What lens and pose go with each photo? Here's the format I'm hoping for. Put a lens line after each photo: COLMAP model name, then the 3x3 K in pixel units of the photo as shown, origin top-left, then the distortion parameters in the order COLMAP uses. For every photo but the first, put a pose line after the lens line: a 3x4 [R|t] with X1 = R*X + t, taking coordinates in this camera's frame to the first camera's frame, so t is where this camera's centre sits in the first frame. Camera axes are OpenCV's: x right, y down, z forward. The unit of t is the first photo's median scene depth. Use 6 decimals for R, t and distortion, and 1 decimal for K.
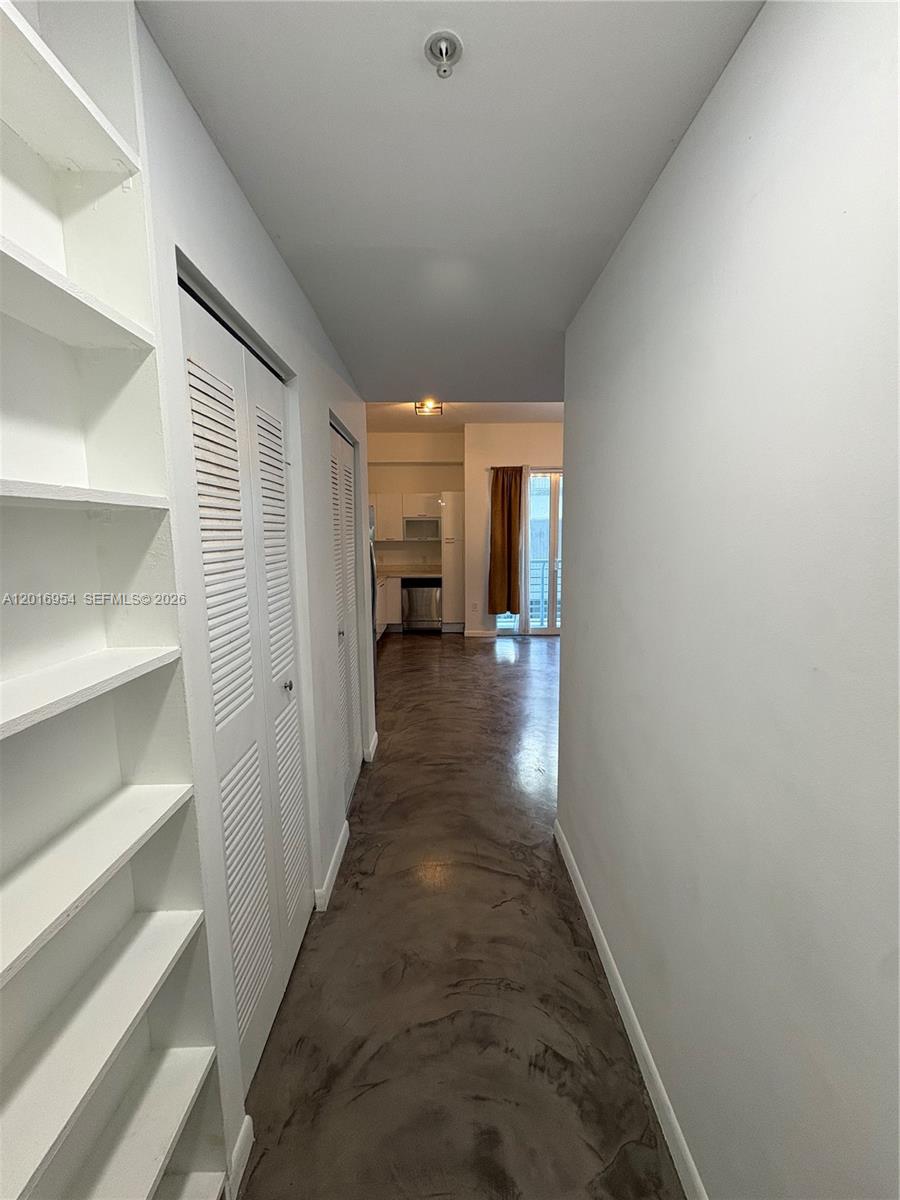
lens RADIAL K [[478.6, 0, 455.7], [0, 478.6, 600.7], [0, 0, 1]] dist [-0.000006, 0.000629]
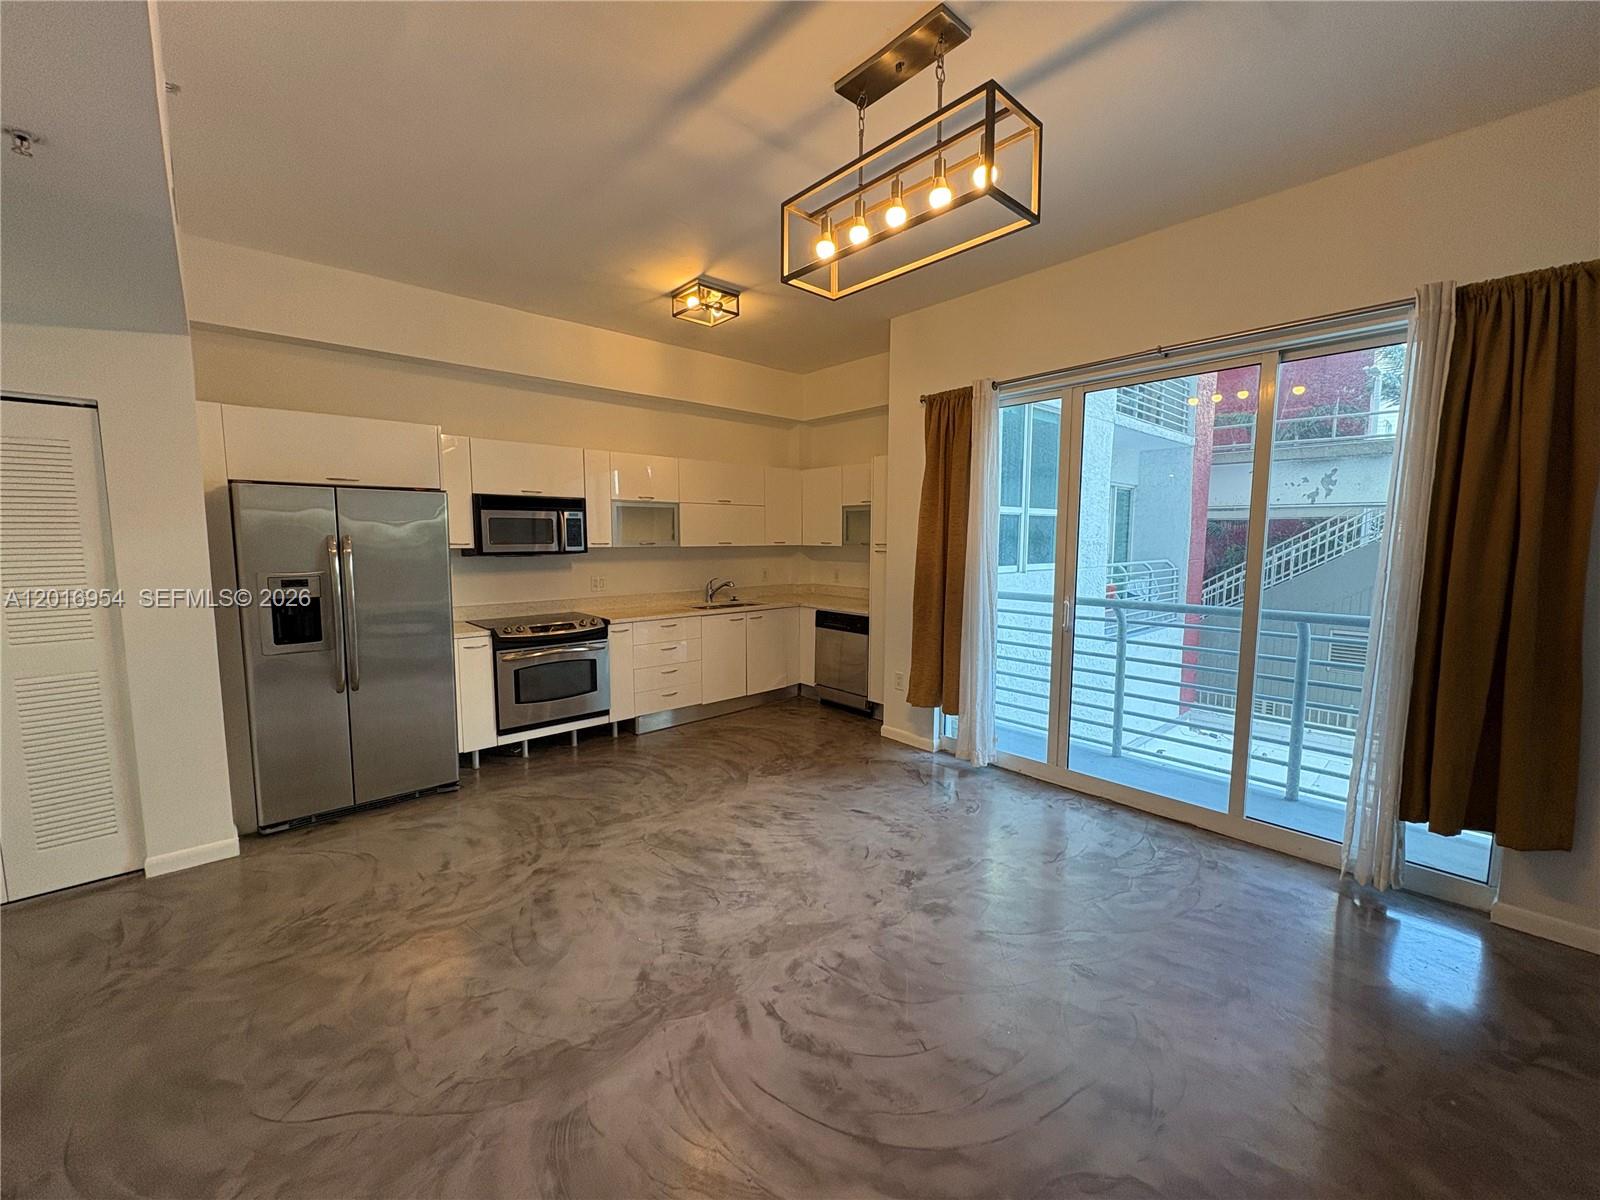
lens RADIAL K [[638.2, 0, 801.7], [0, 638.2, 599.9], [0, 0, 1]] dist [-0.000006, 0.000629]
pose [[0.653268, 0.086150, -0.752210, 0.706928], [-0.111851, 0.993585, 0.016656, -0.107991], [0.748819, 0.073255, 0.658713, 0.727502]]
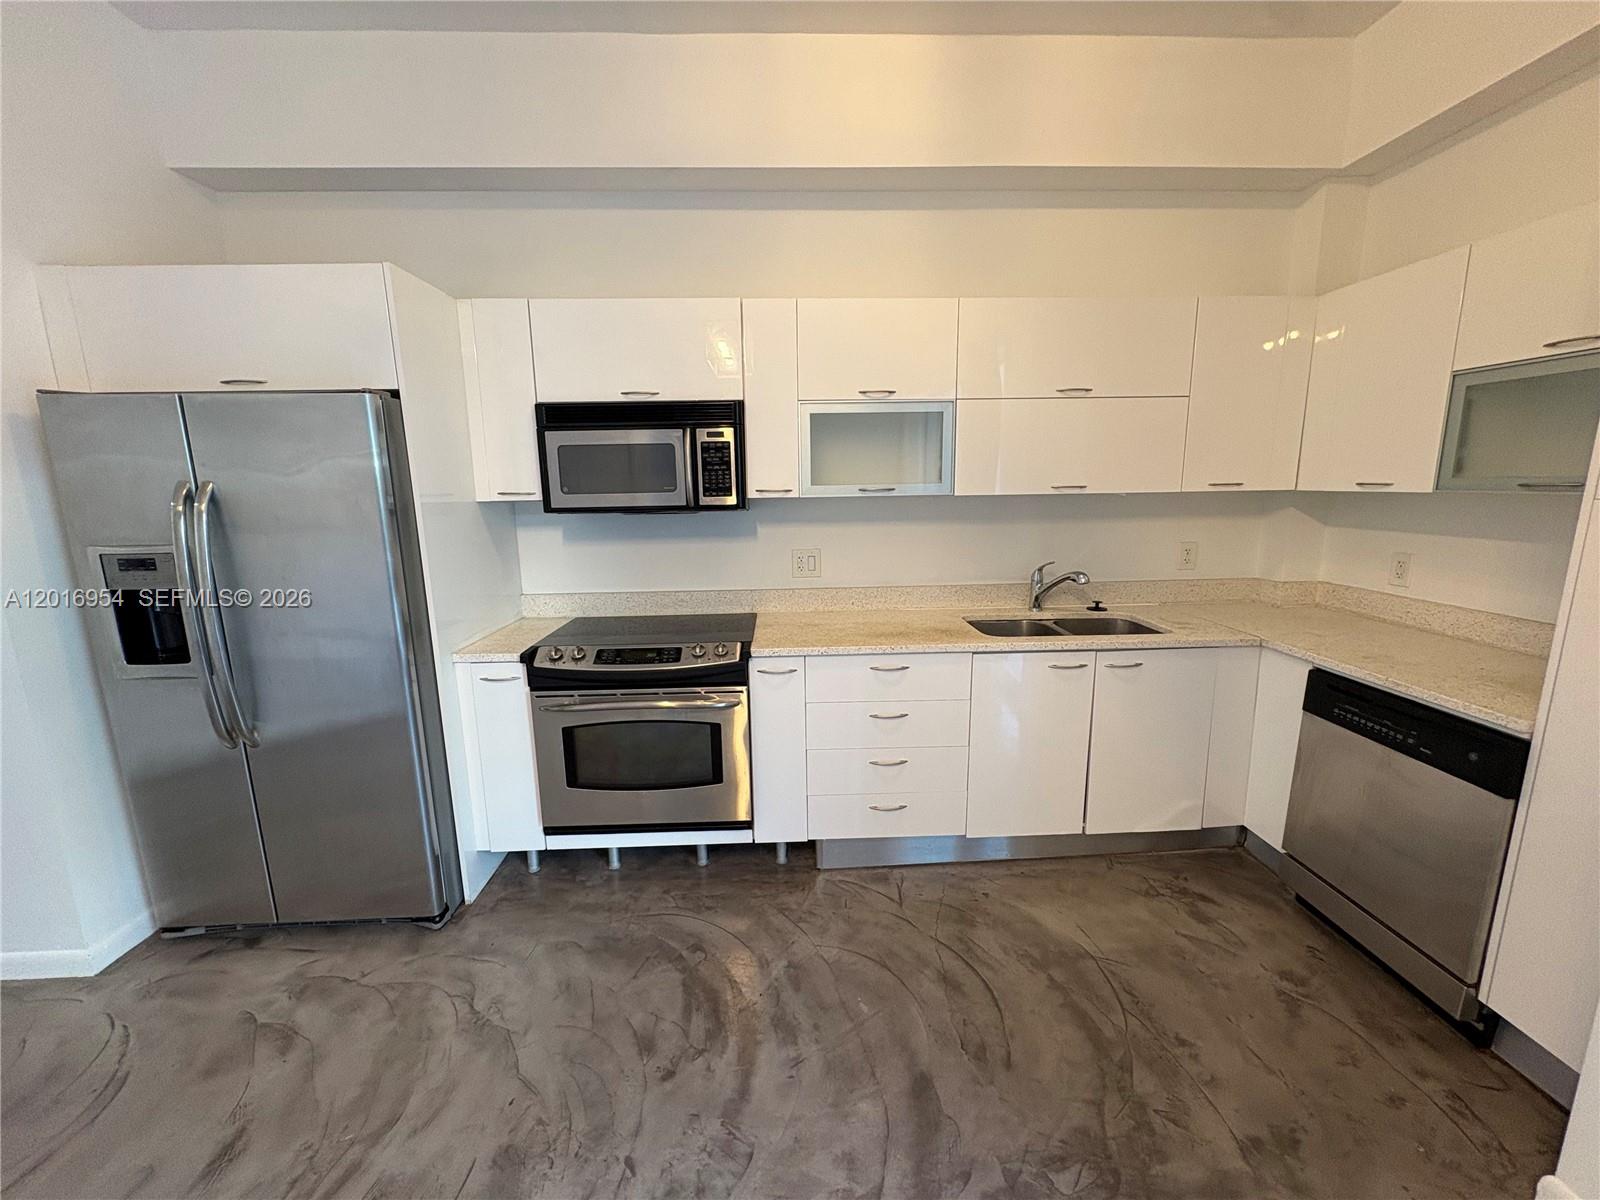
lens RADIAL K [[638.2, 0, 801.1], [0, 638.2, 600.0], [0, 0, 1]] dist [-0.000006, 0.000629]
pose [[0.012853, 0.189108, -0.981872, 0.249840], [-0.123152, 0.974777, 0.186129, -0.156742], [0.992305, 0.118527, 0.035818, 1.163511]]
